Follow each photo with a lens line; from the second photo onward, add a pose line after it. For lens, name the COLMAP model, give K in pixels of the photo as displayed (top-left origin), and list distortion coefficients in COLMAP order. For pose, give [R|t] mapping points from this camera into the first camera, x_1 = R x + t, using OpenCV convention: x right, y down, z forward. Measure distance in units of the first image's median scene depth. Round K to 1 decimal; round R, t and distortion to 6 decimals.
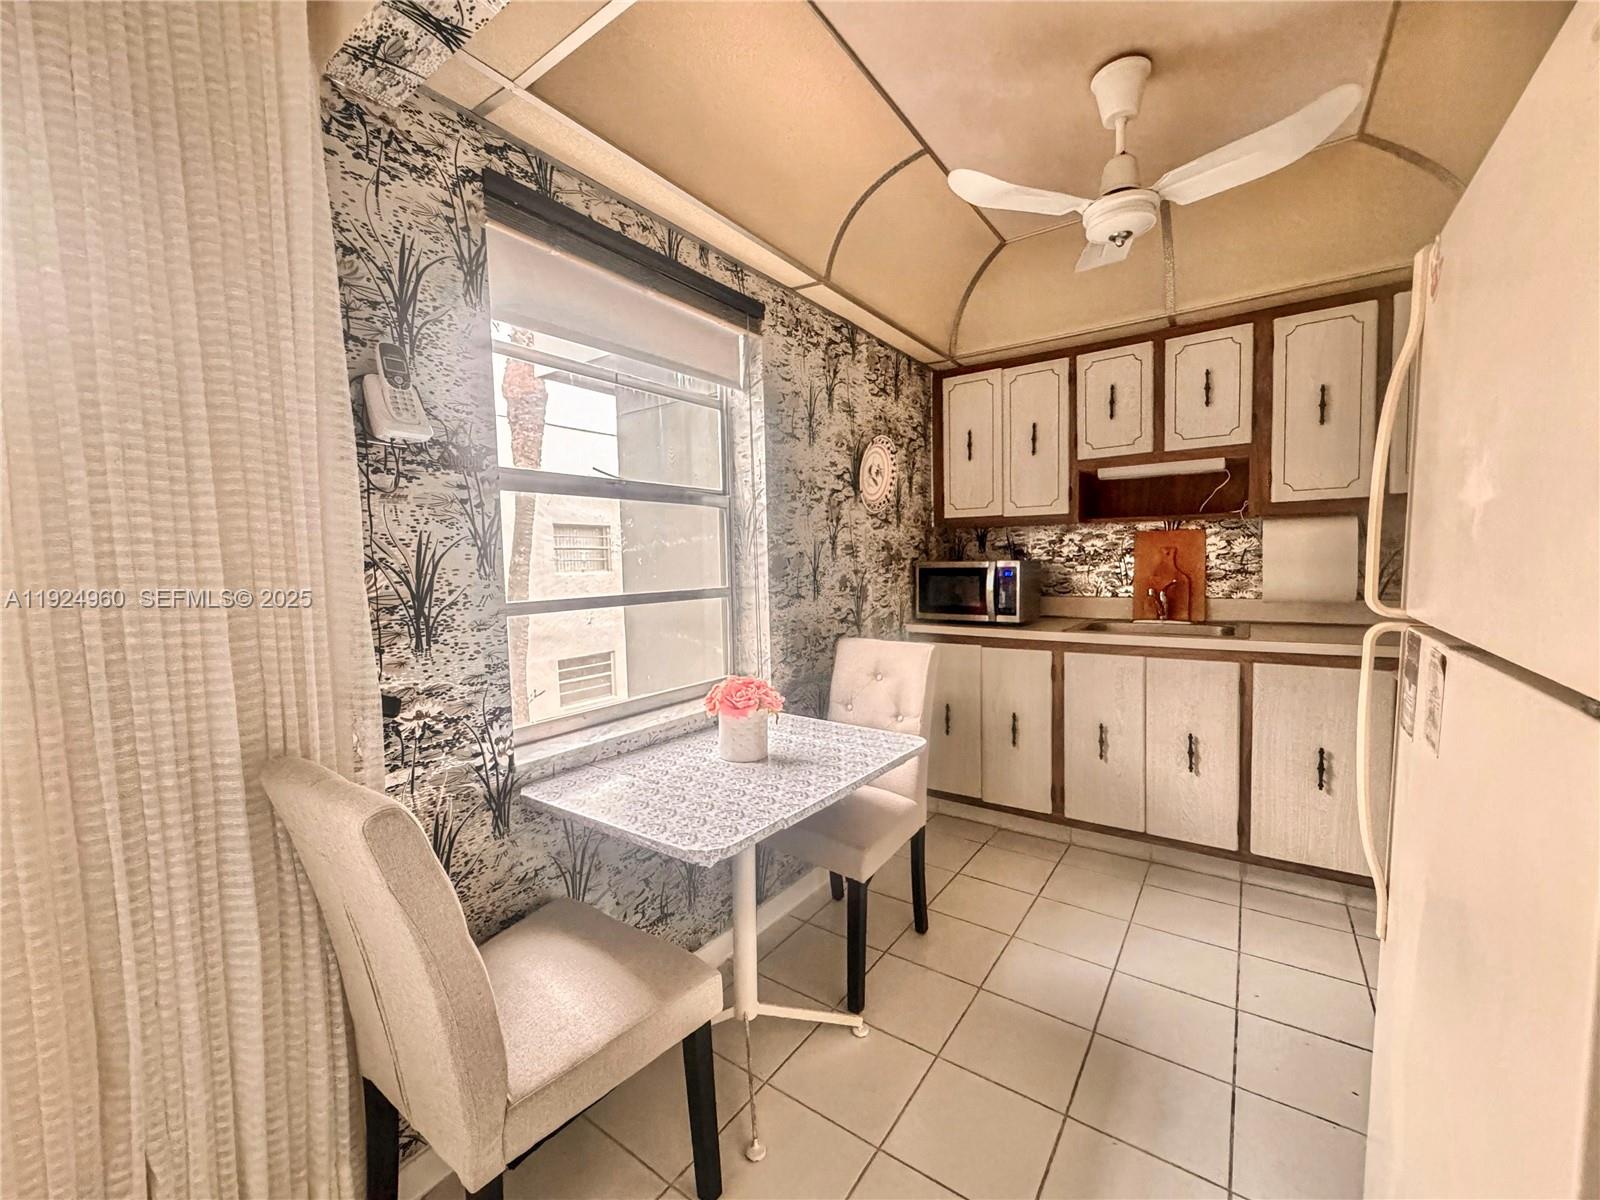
lens RADIAL K [[635.1, 0, 800.0], [0, 635.1, 600.0], [0, 0, 1]] dist [-0.001661, -0.000108]
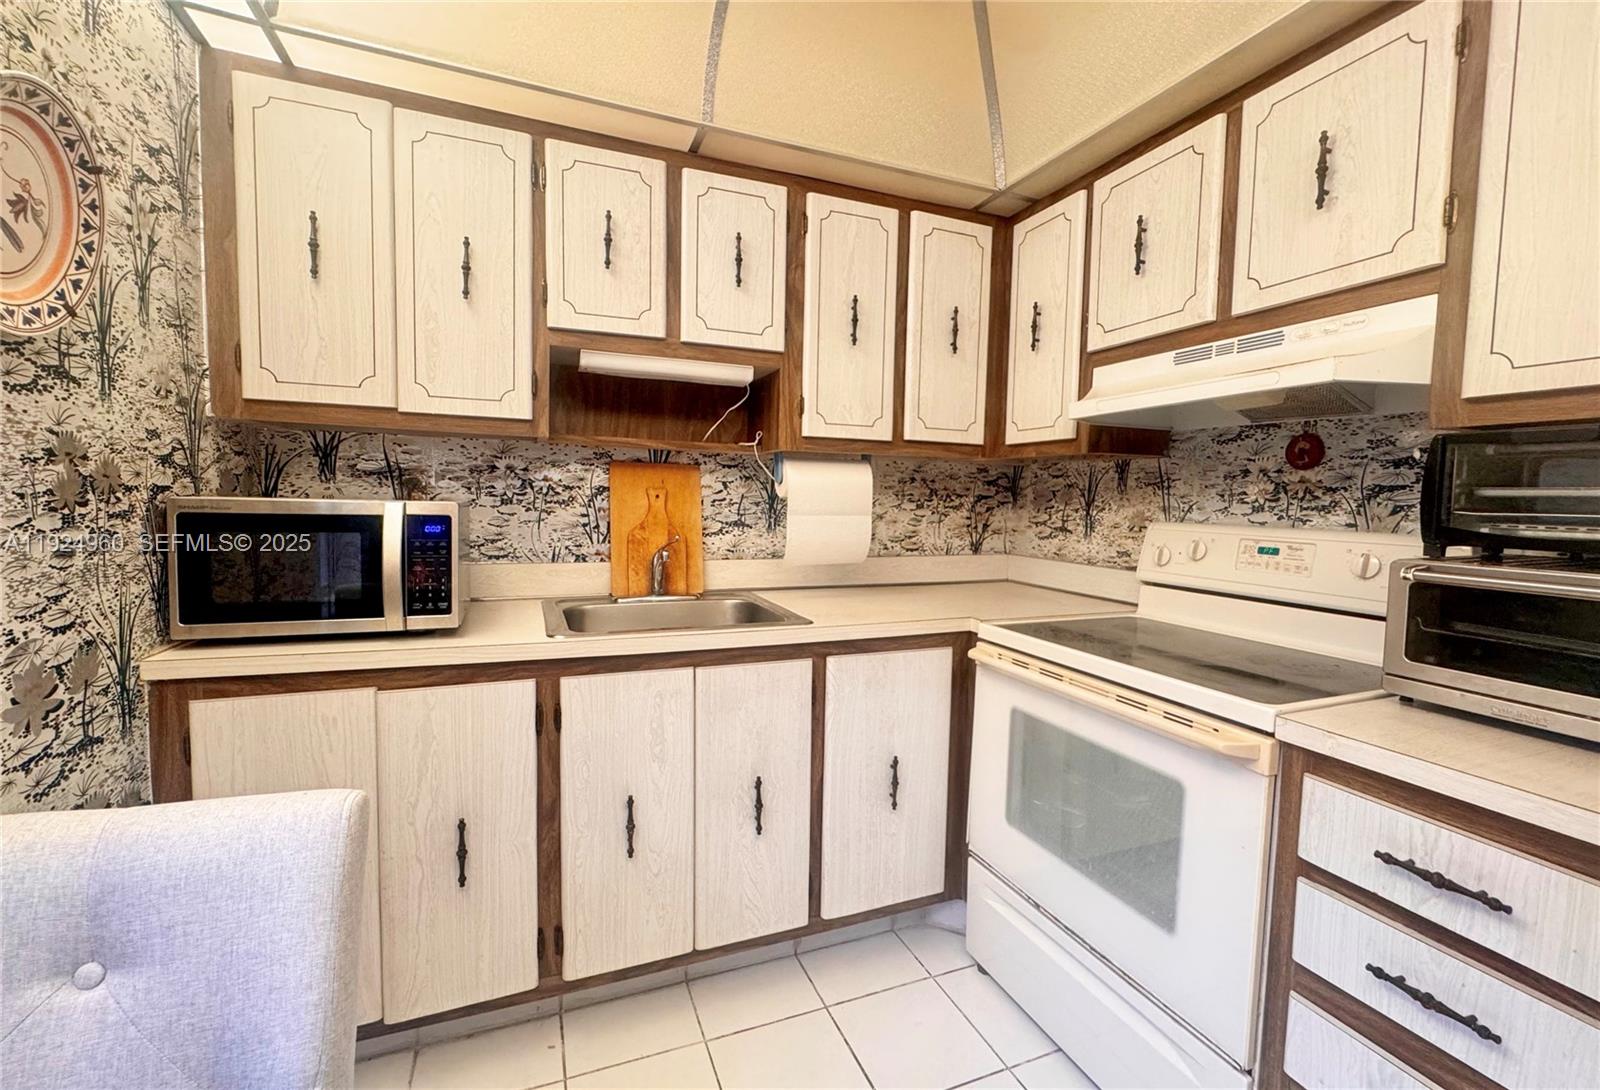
lens RADIAL K [[685.6, 0, 804.4], [0, 685.6, 541.1], [0, 0, 1]] dist [-0.003464, -0.000368]
pose [[0.543472, -0.022587, 0.839123, 0.045622], [0.018406, 0.999718, 0.014988, -0.034470], [-0.839225, 0.007299, 0.543735, 0.478727]]
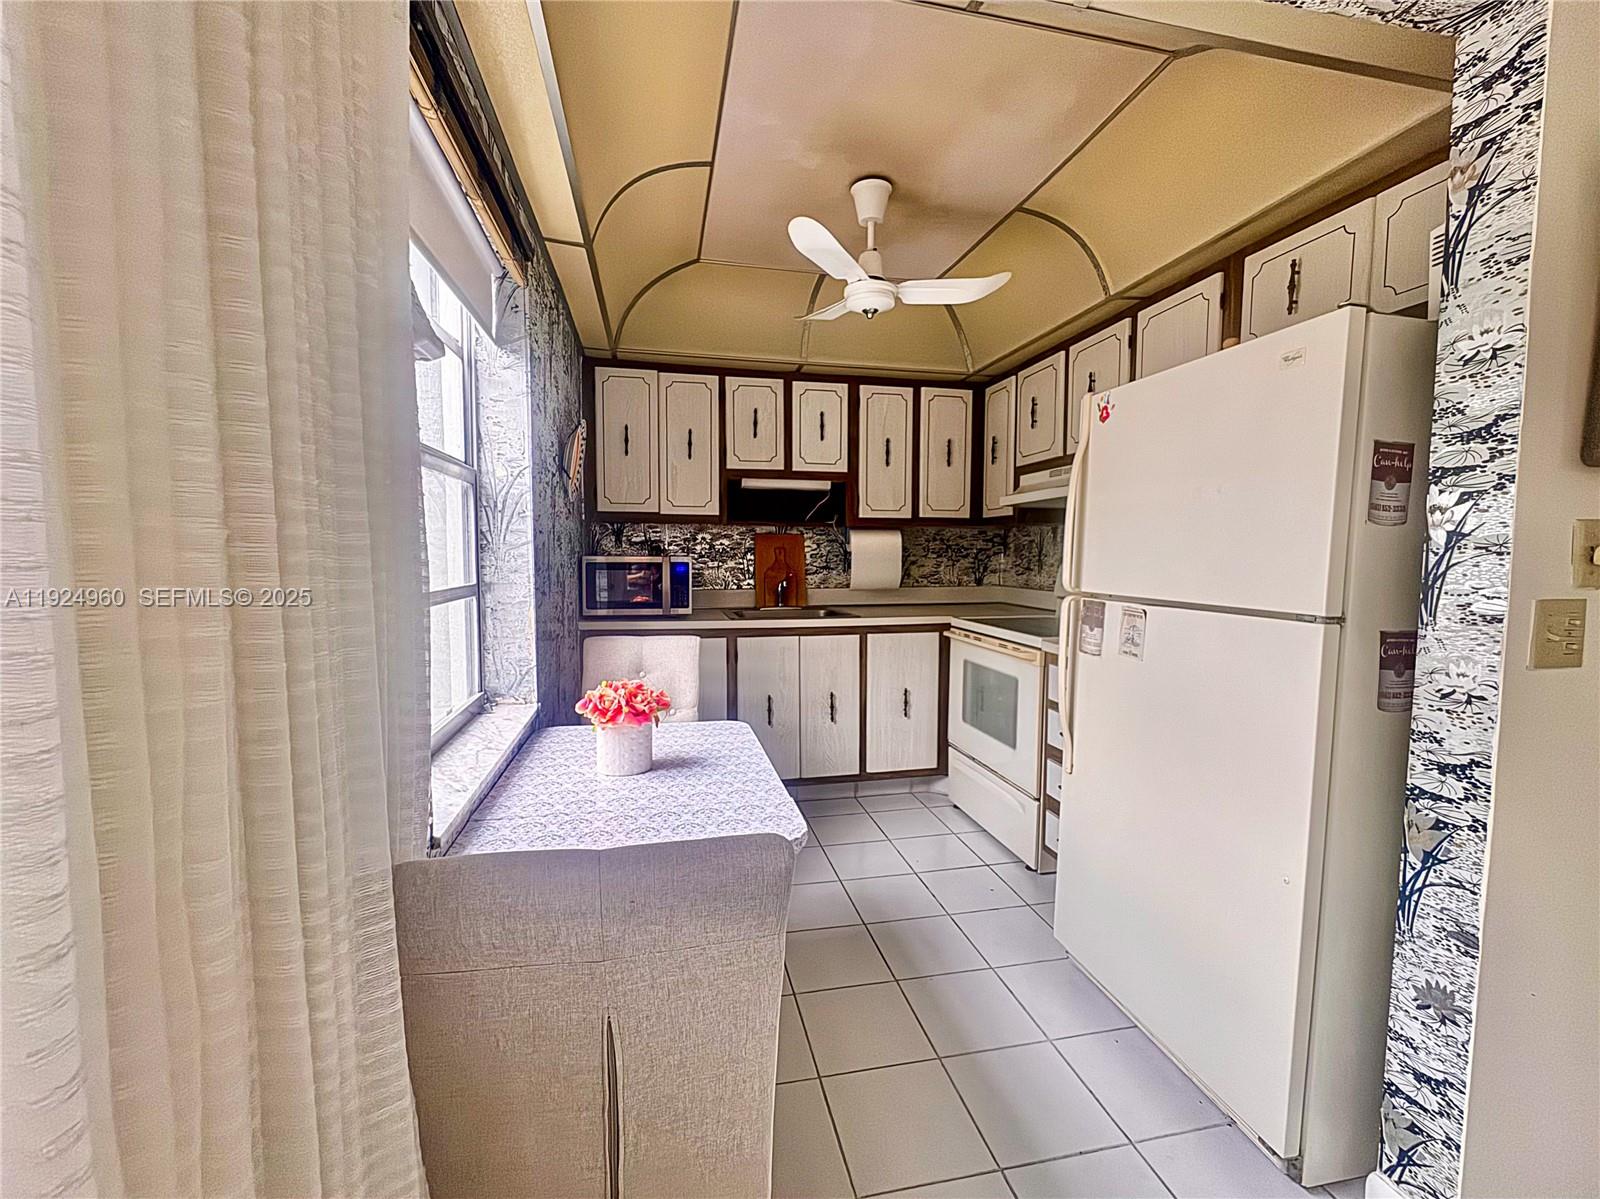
lens RADIAL K [[661.6, 0, 800.0], [0, 661.6, 599.5], [0, 0, 1]] dist [0.000447, 0.000000]
pose [[0.682093, -0.029908, 0.730654, -0.343878], [0.027564, 0.999505, 0.015181, -0.001238], [-0.730746, 0.009785, 0.682580, 0.100658]]
